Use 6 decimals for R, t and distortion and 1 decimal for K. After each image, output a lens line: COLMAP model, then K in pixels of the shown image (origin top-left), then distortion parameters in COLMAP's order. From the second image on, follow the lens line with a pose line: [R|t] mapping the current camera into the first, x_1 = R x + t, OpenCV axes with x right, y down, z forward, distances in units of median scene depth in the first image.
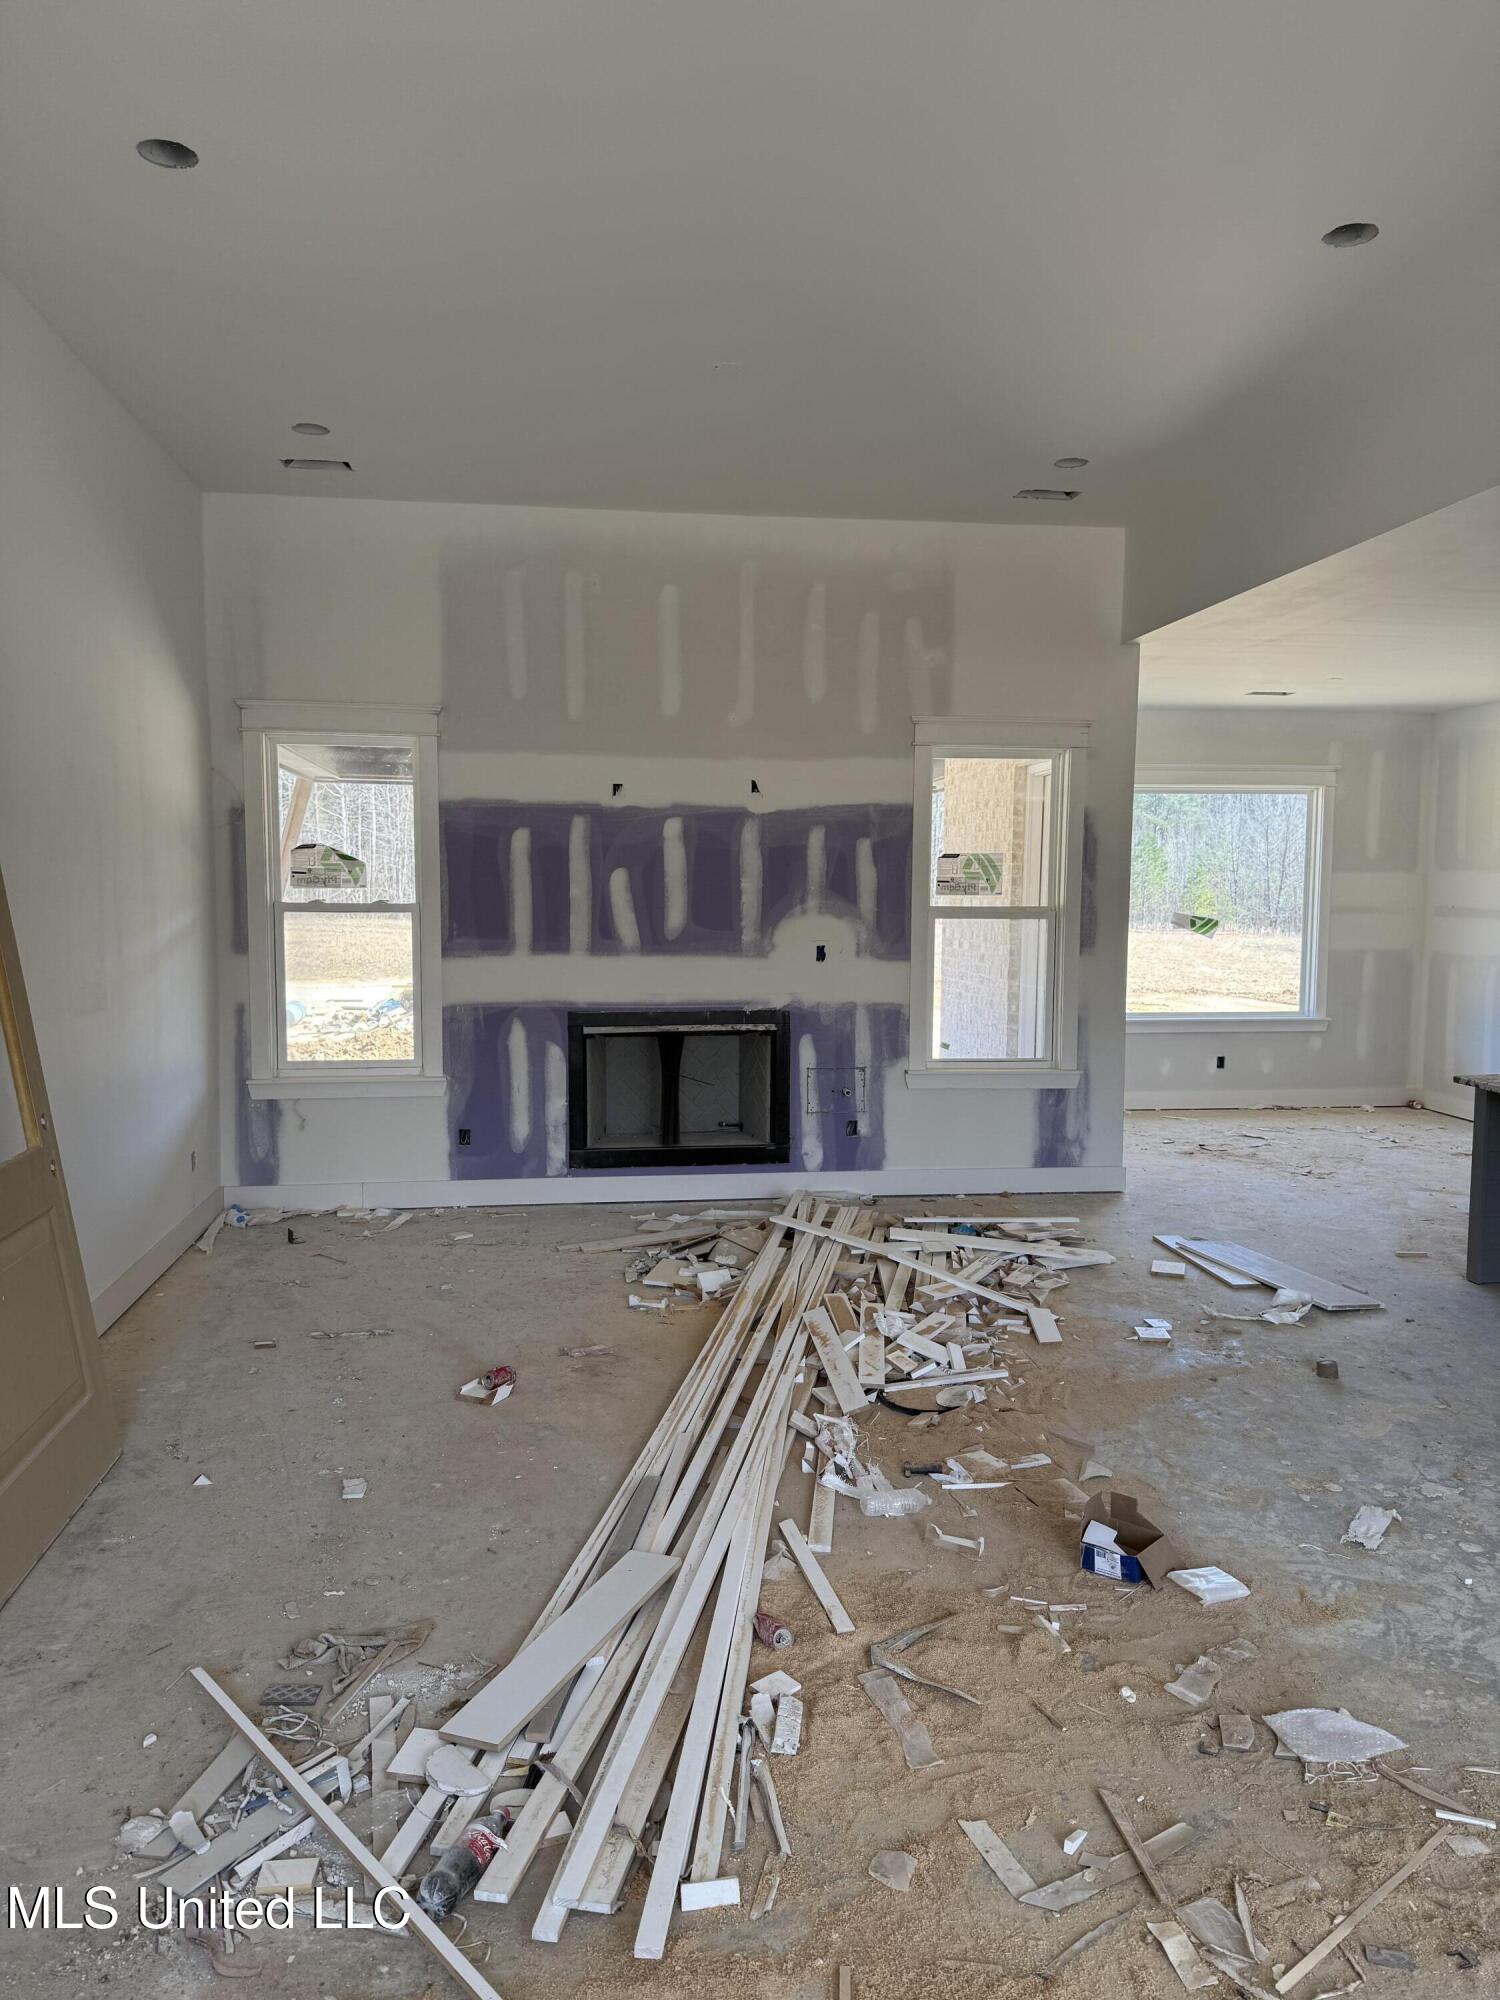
lens RADIAL K [[1420.5, 0, 752.7], [0, 1420.5, 1006.3], [0, 0, 1]] dist [0.004719, -0.001341]
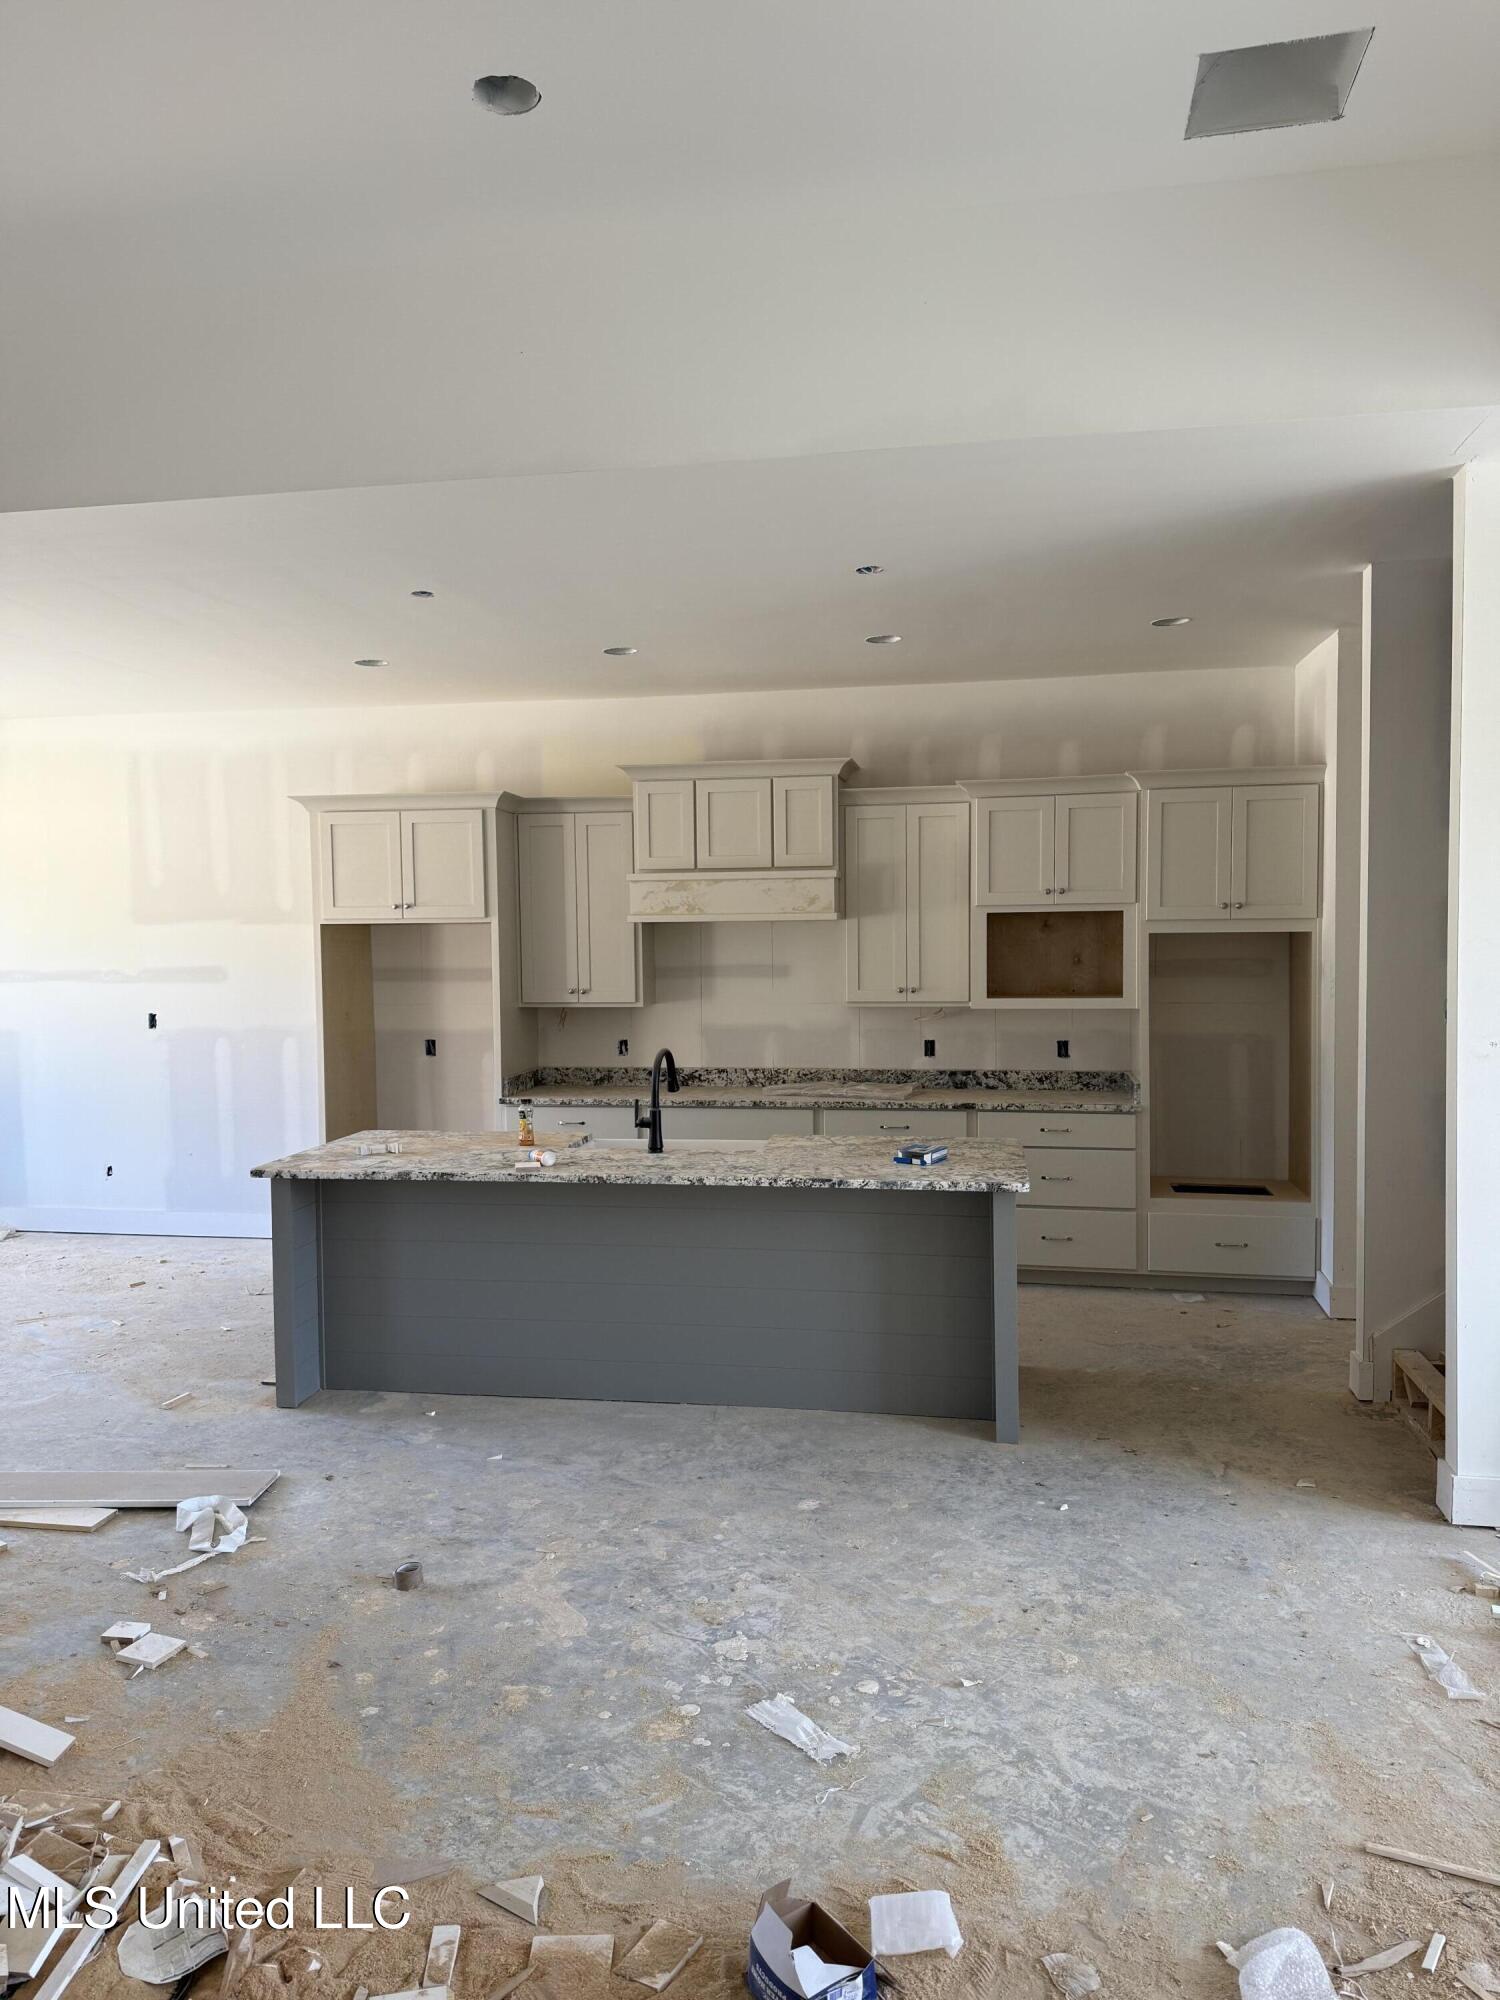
lens RADIAL K [[1420.5, 0, 750.5], [0, 1420.5, 986.0], [0, 0, 1]] dist [0.004719, -0.001341]
pose [[0.304439, -0.049528, 0.951243, -0.284368], [0.097077, 0.995061, 0.020740, -0.065019], [-0.947572, 0.086029, 0.307744, 0.653209]]
